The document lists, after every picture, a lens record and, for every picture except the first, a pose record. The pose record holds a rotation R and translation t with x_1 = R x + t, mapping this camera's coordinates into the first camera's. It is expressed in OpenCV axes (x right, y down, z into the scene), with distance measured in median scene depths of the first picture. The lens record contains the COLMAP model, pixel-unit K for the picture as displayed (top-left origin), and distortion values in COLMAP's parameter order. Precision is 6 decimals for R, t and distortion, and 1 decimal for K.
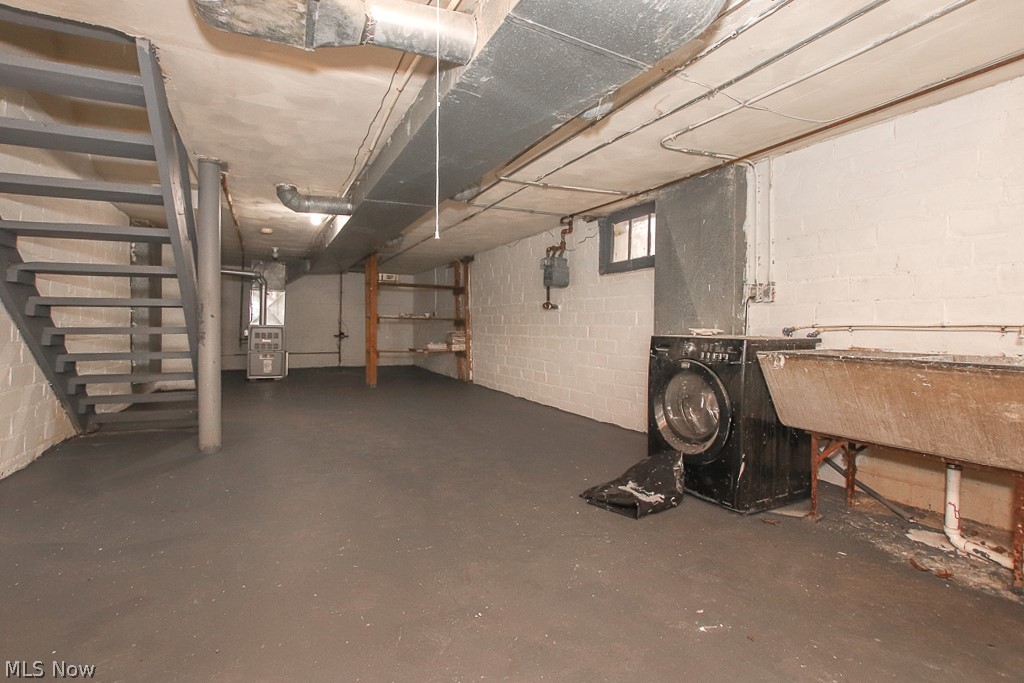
lens RADIAL K [[488.7, 0, 508.9], [0, 488.7, 336.3], [0, 0, 1]] dist [-0.016119, 0.001468]
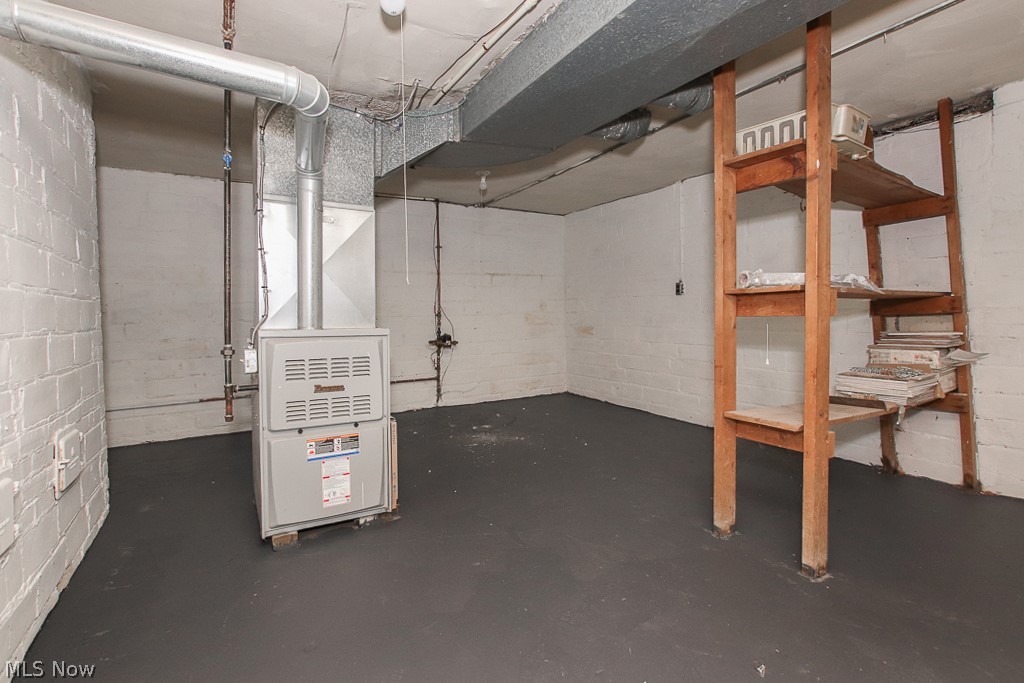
lens RADIAL K [[488.7, 0, 515.8], [0, 488.7, 339.2], [0, 0, 1]] dist [-0.016119, 0.001468]
pose [[0.997527, -0.019023, 0.067661, -0.404926], [0.016522, 0.999166, 0.037337, -0.025891], [-0.068315, -0.036127, 0.997009, 0.711697]]
